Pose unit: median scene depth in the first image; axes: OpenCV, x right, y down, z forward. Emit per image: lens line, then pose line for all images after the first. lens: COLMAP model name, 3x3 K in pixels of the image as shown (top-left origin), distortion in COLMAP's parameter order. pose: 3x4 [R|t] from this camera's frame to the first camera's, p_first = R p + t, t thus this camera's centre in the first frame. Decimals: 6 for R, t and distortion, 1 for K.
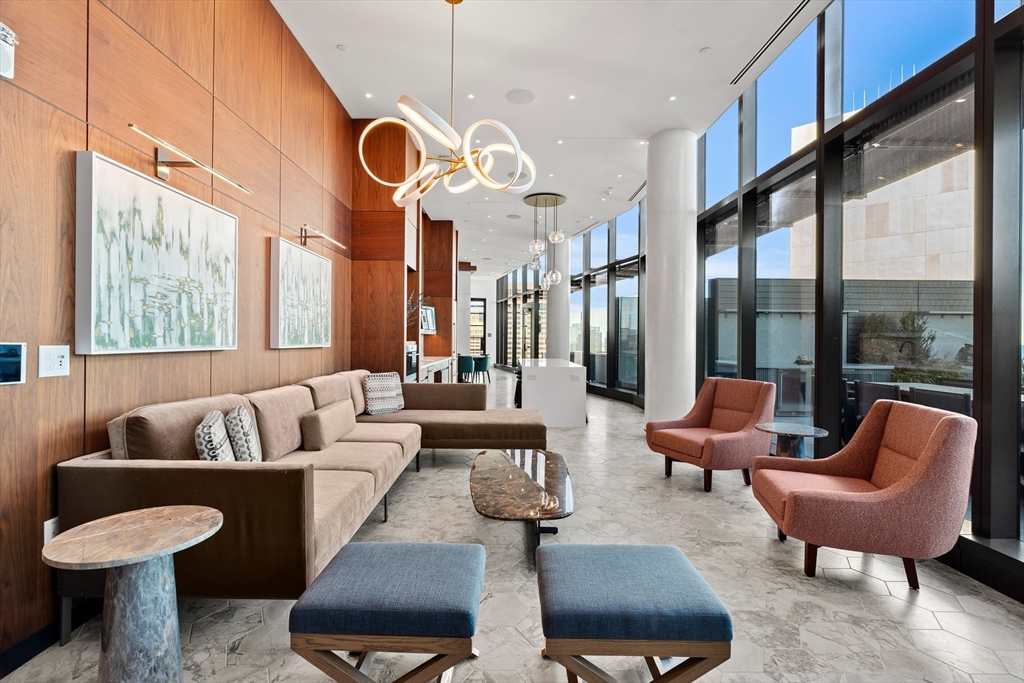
lens RADIAL K [[467.7, 0, 512.0], [0, 467.7, 341.5], [0, 0, 1]] dist [0.000381, 0.000382]
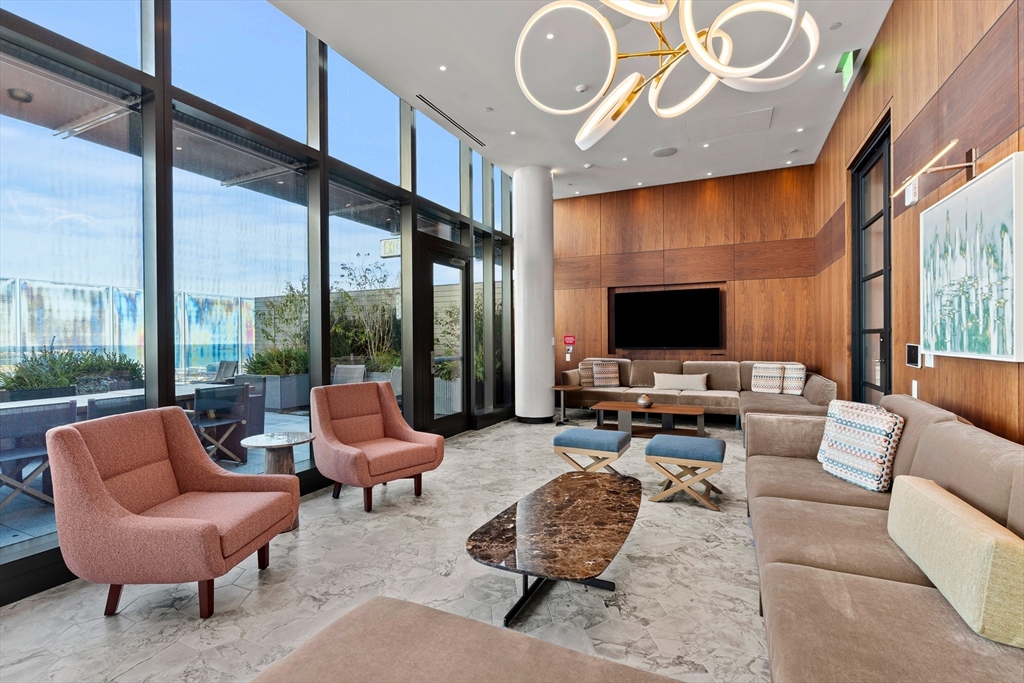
lens RADIAL K [[467.7, 0, 512.0], [0, 467.7, 341.5], [0, 0, 1]] dist [0.000381, 0.000382]
pose [[-0.903205, -0.003585, 0.429195, -0.273288], [0.000559, 0.999954, 0.009530, -0.018912], [-0.429210, 0.008847, -0.903161, 2.069226]]
